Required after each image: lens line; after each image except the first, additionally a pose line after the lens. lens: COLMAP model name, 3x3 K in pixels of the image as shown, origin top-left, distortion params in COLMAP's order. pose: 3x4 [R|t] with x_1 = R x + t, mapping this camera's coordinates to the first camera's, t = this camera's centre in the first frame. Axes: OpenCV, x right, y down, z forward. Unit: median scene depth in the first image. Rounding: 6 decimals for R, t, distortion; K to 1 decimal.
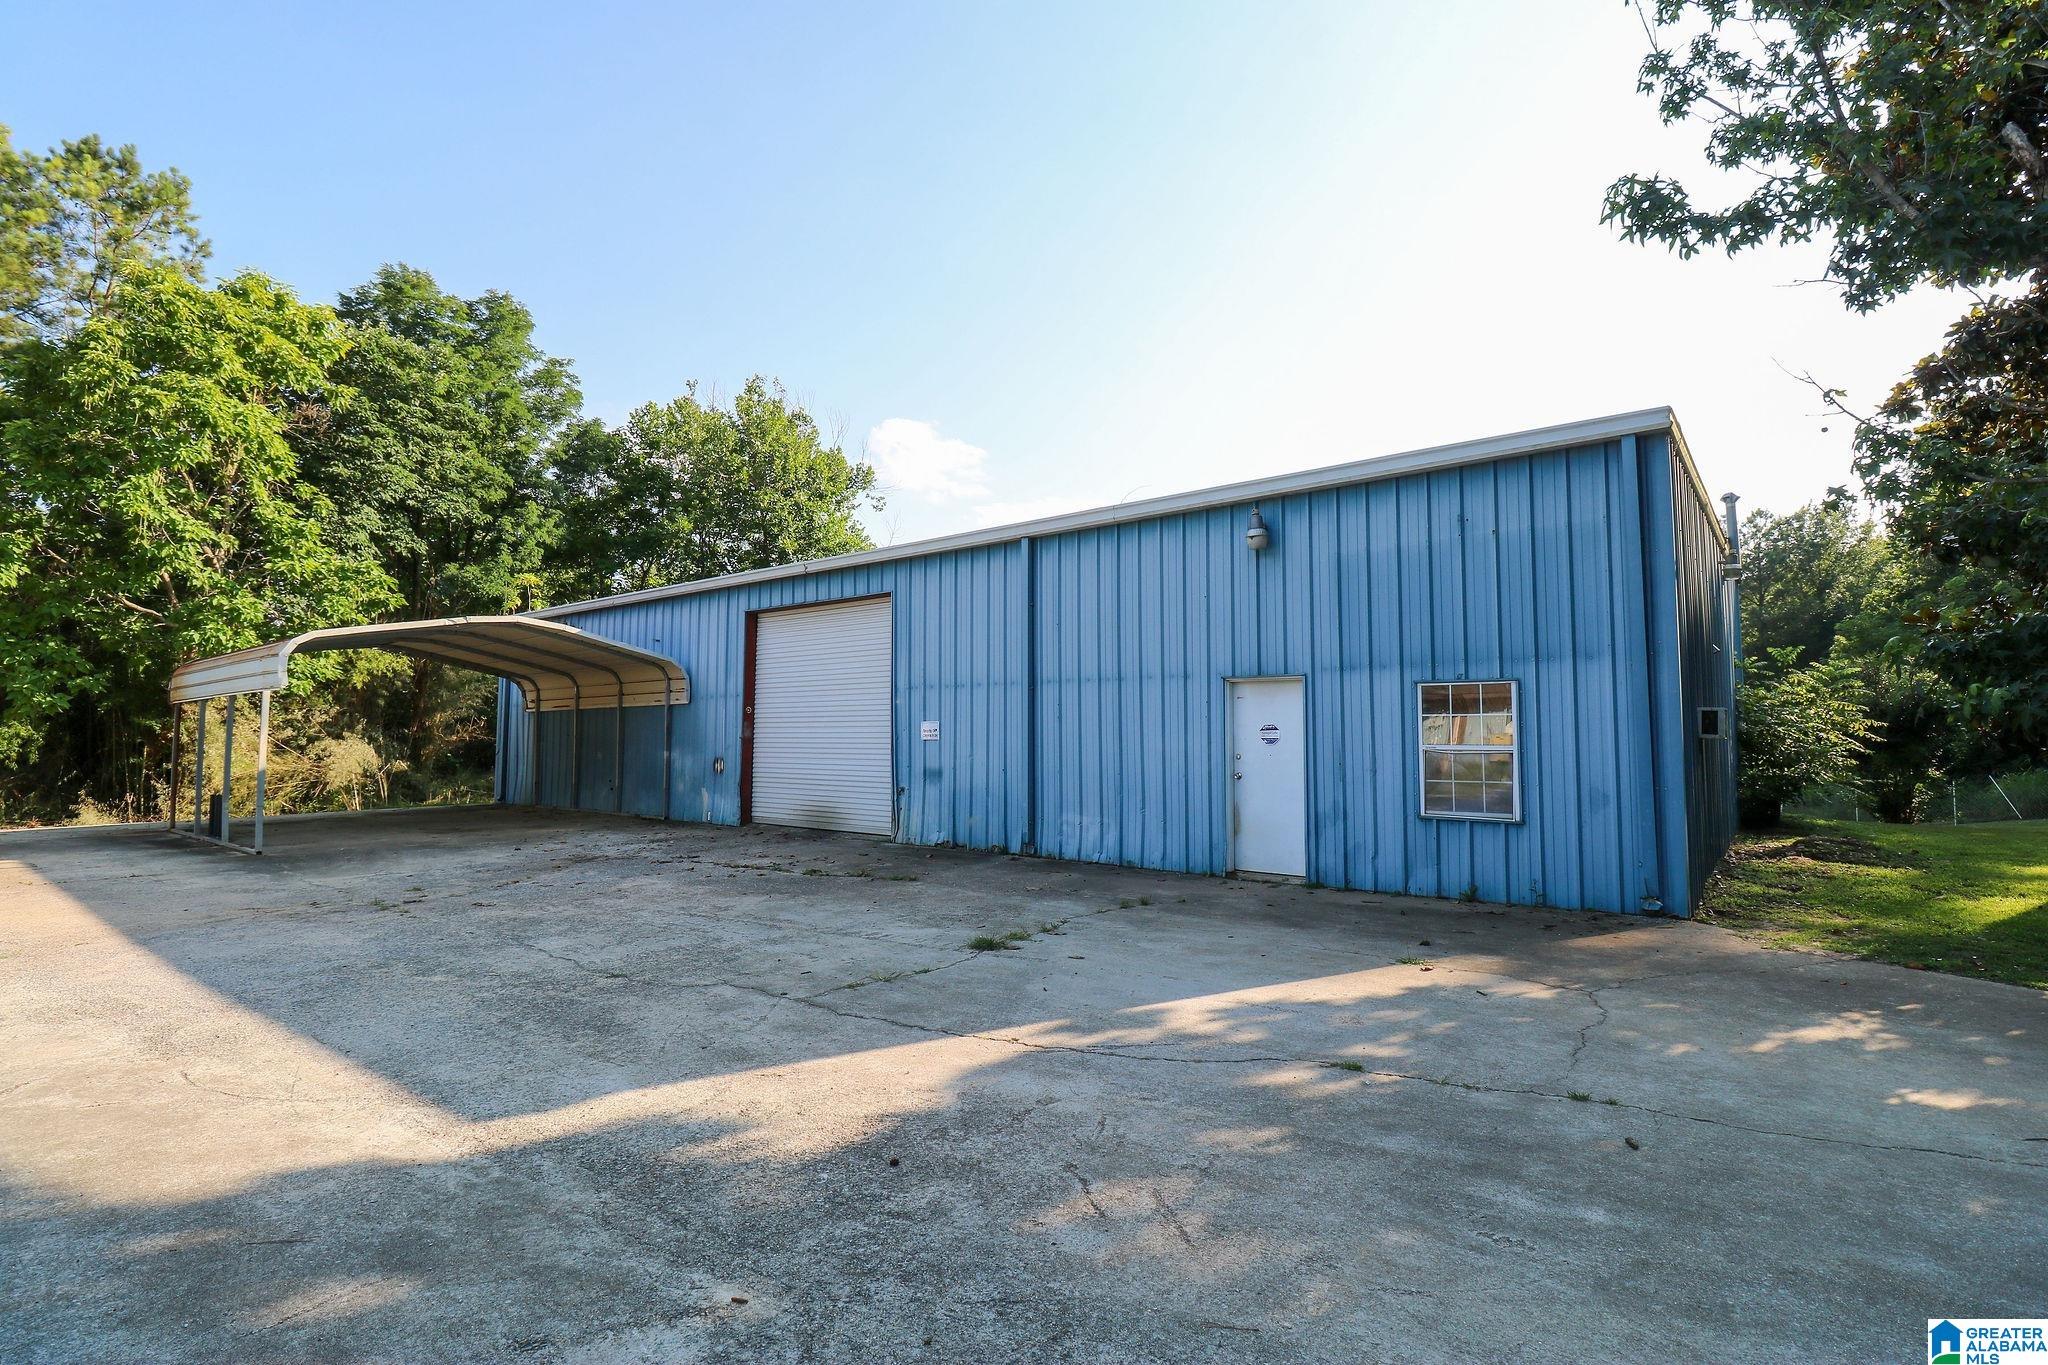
lens RADIAL K [[952.6, 0, 1027.9], [0, 952.6, 682.6], [0, 0, 1]] dist [-0.000850, -0.011607]
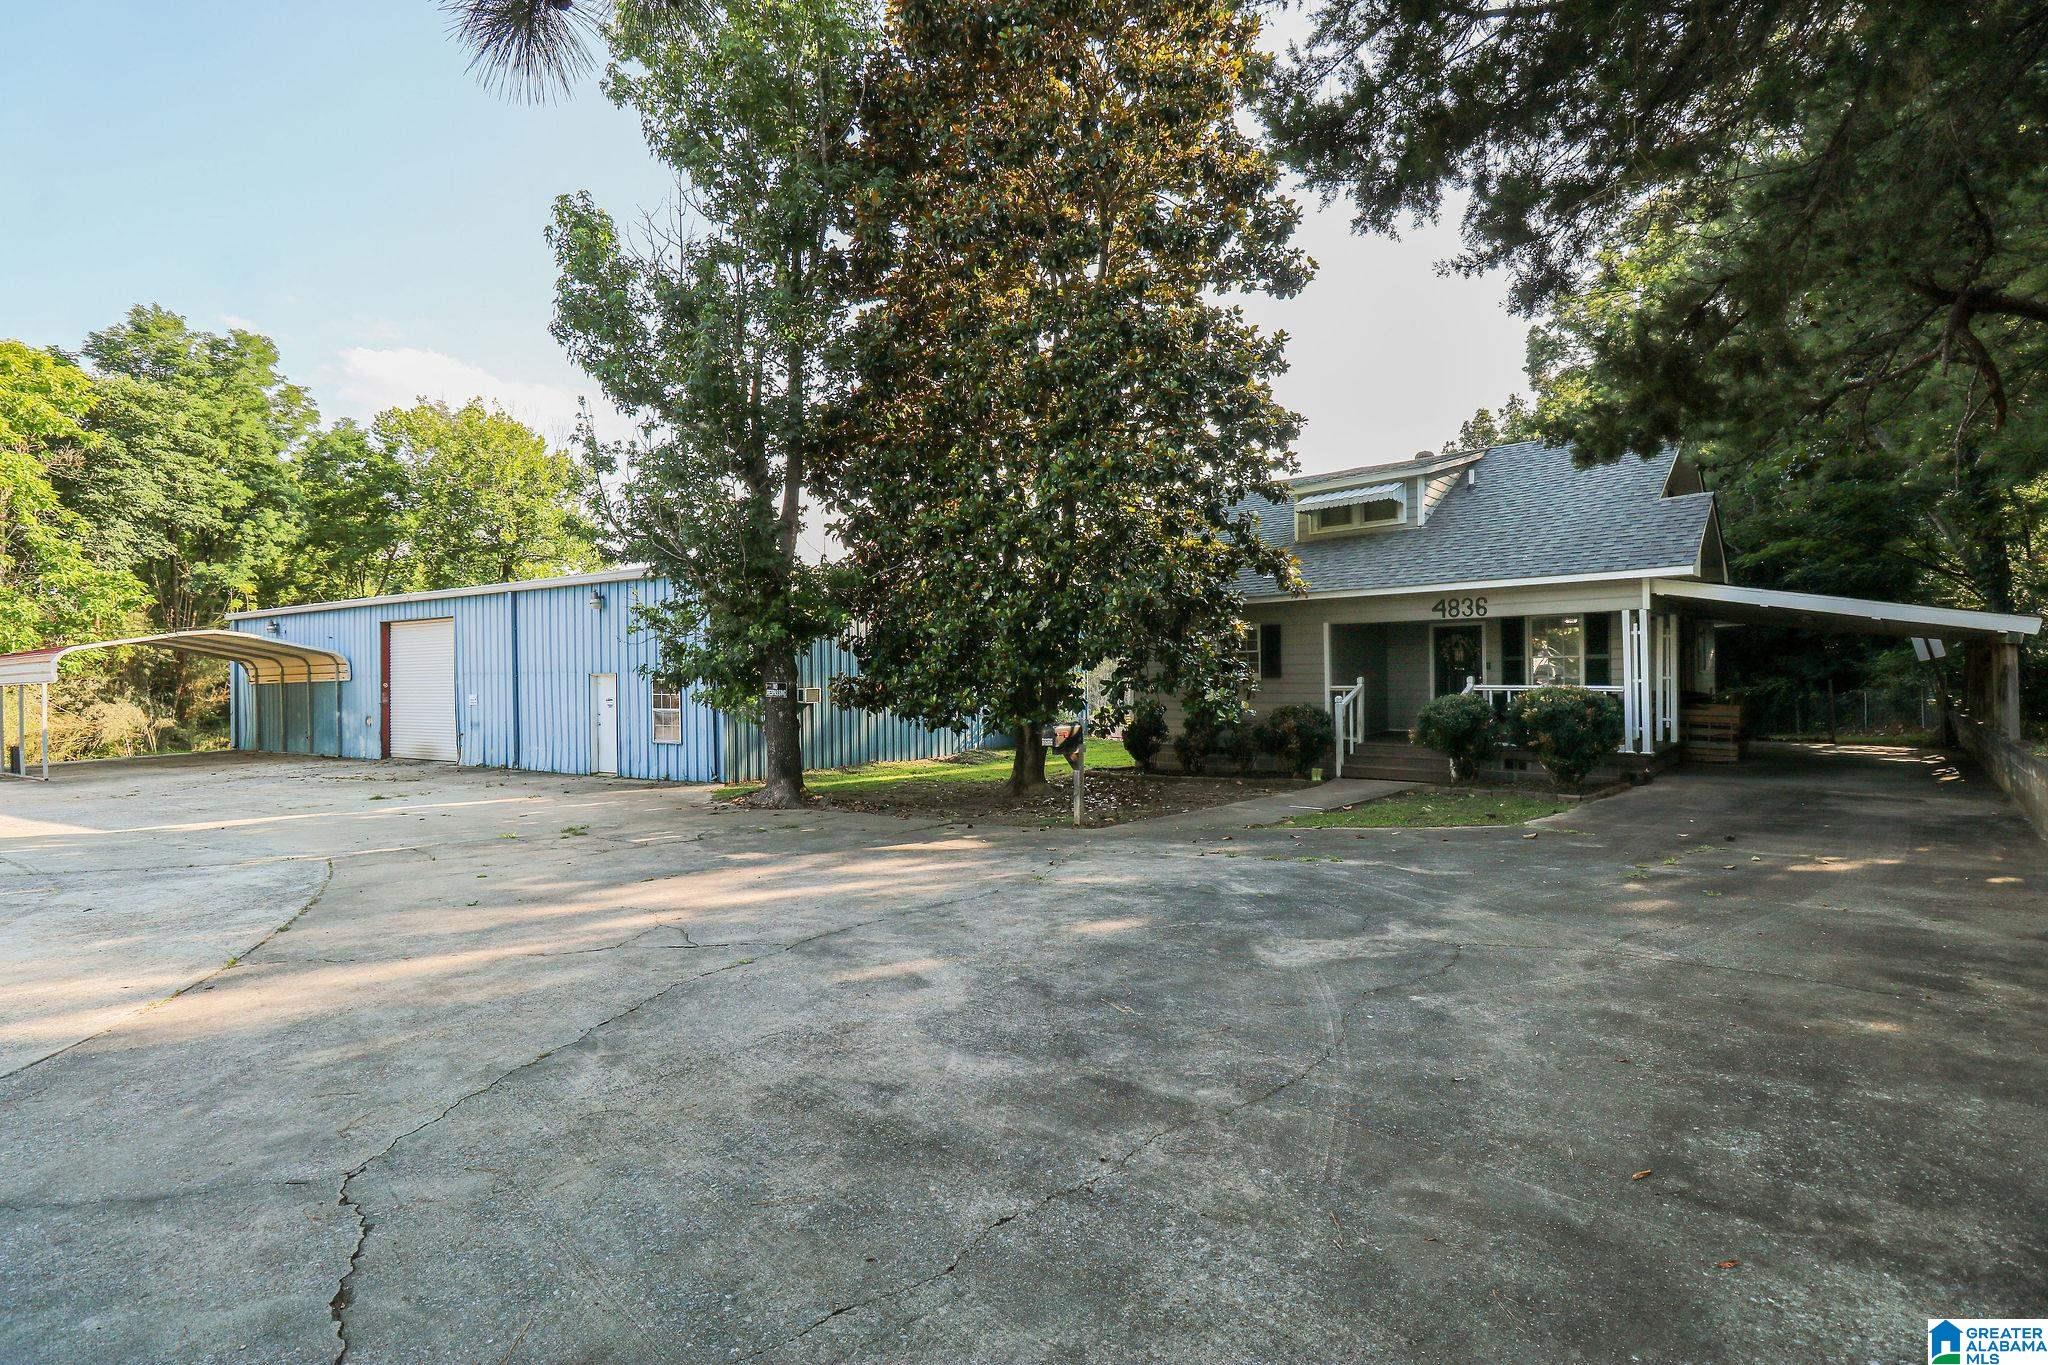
lens RADIAL K [[950.8, 0, 1025.6], [0, 950.8, 686.7], [0, 0, 1]] dist [0.005588, -0.015773]
pose [[0.991792, -0.012914, 0.127210, 0.445314], [0.004575, 0.997834, 0.065628, -0.053747], [-0.127781, -0.064507, 0.989702, -0.545165]]
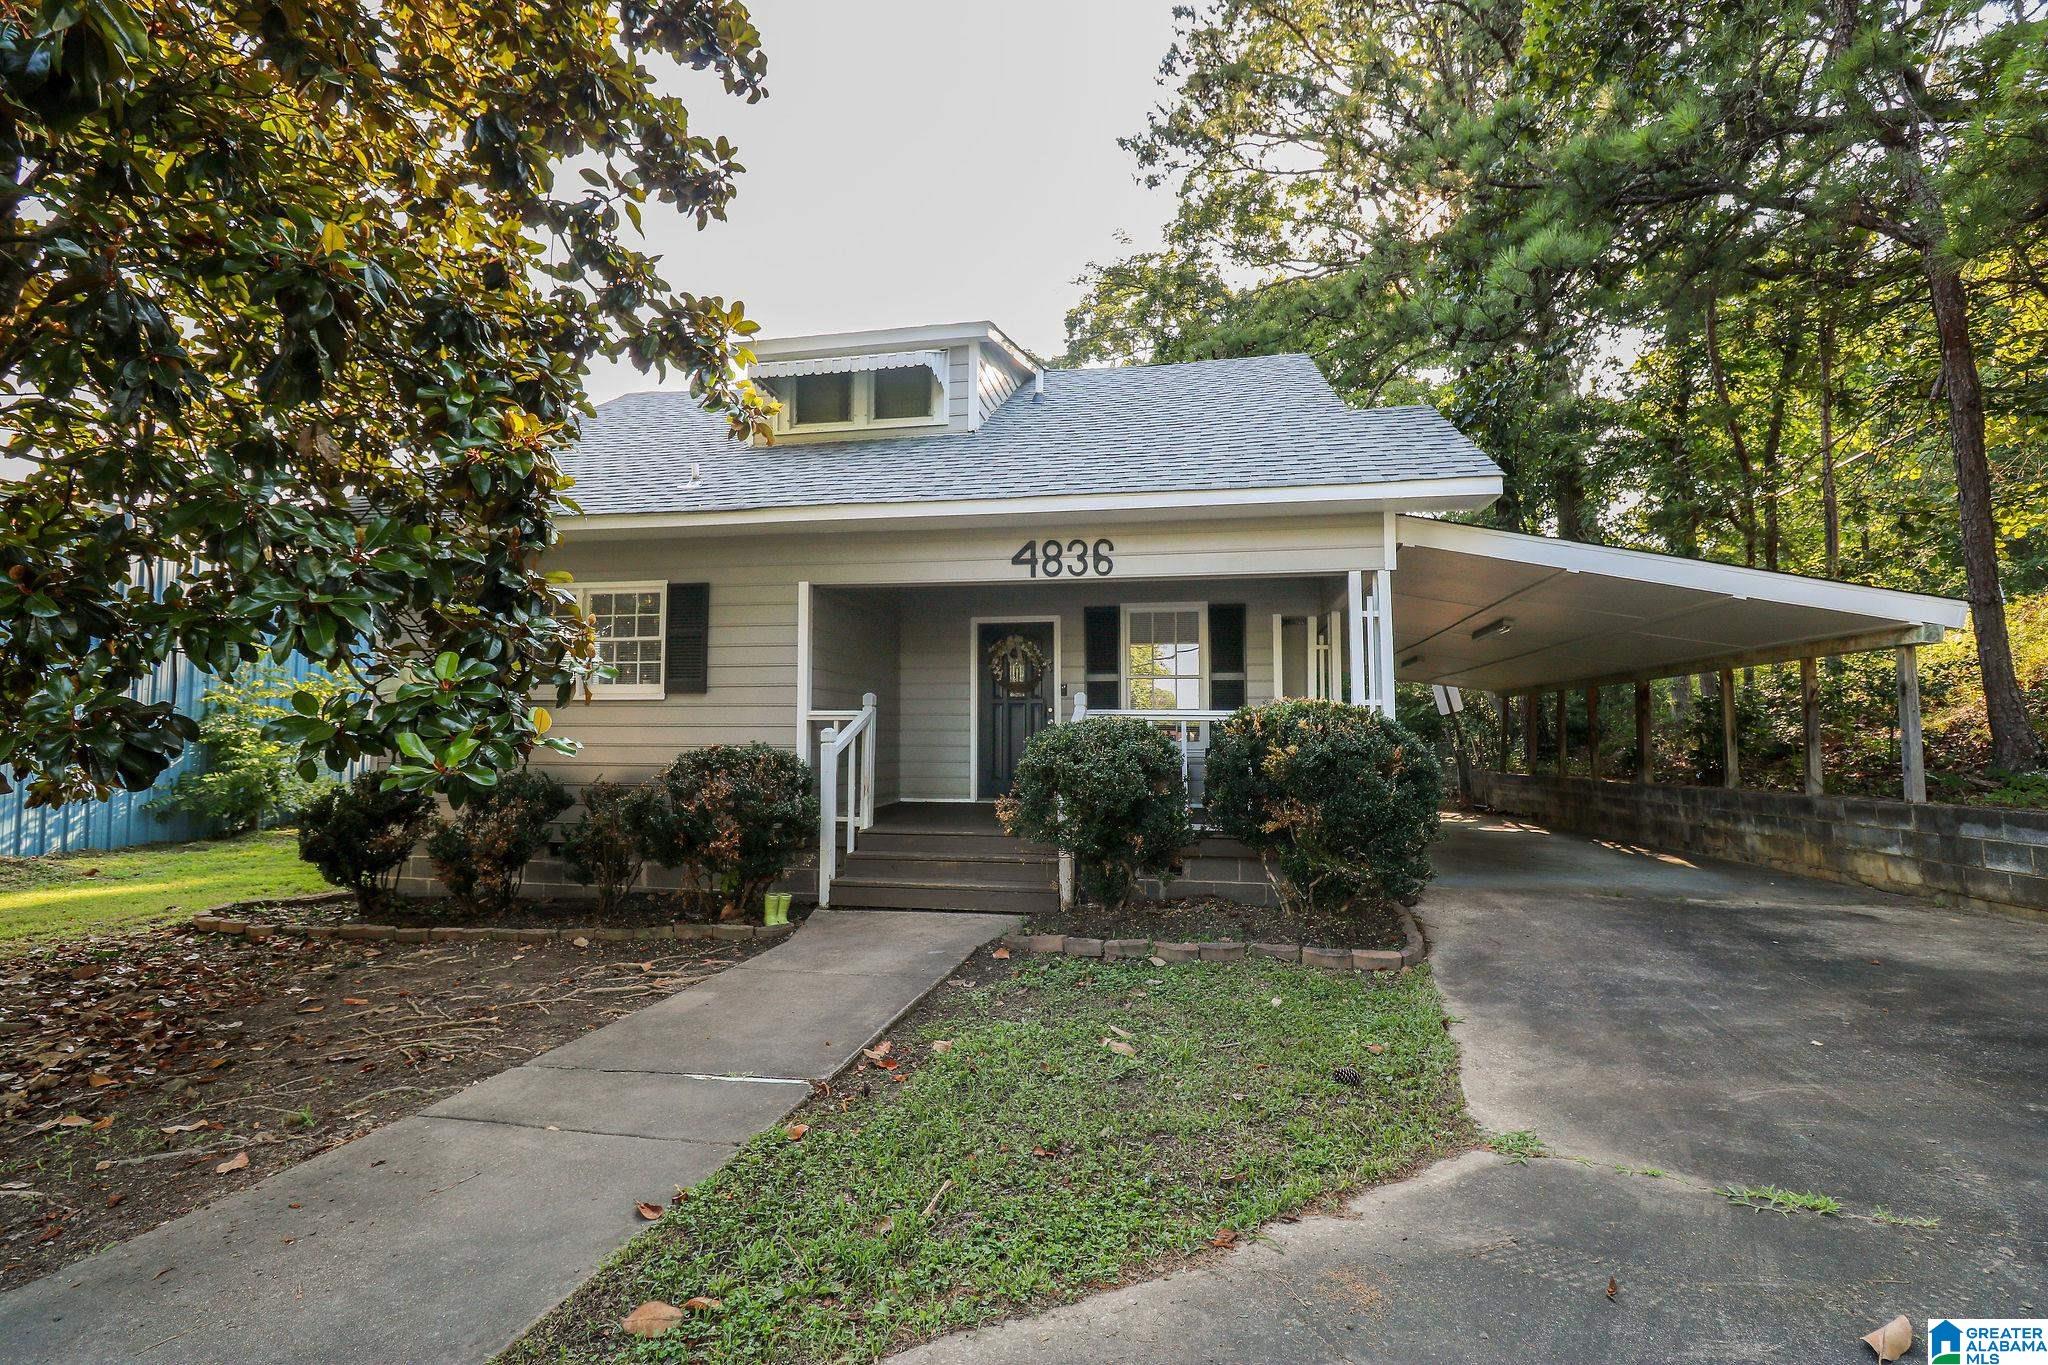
lens RADIAL K [[952.6, 0, 1027.9], [0, 952.6, 682.6], [0, 0, 1]] dist [-0.000850, -0.011607]
pose [[0.771560, 0.046021, 0.634490, 0.634879], [-0.041715, 0.998893, -0.021725, -0.004328], [-0.634788, -0.009706, 0.772626, -0.116461]]
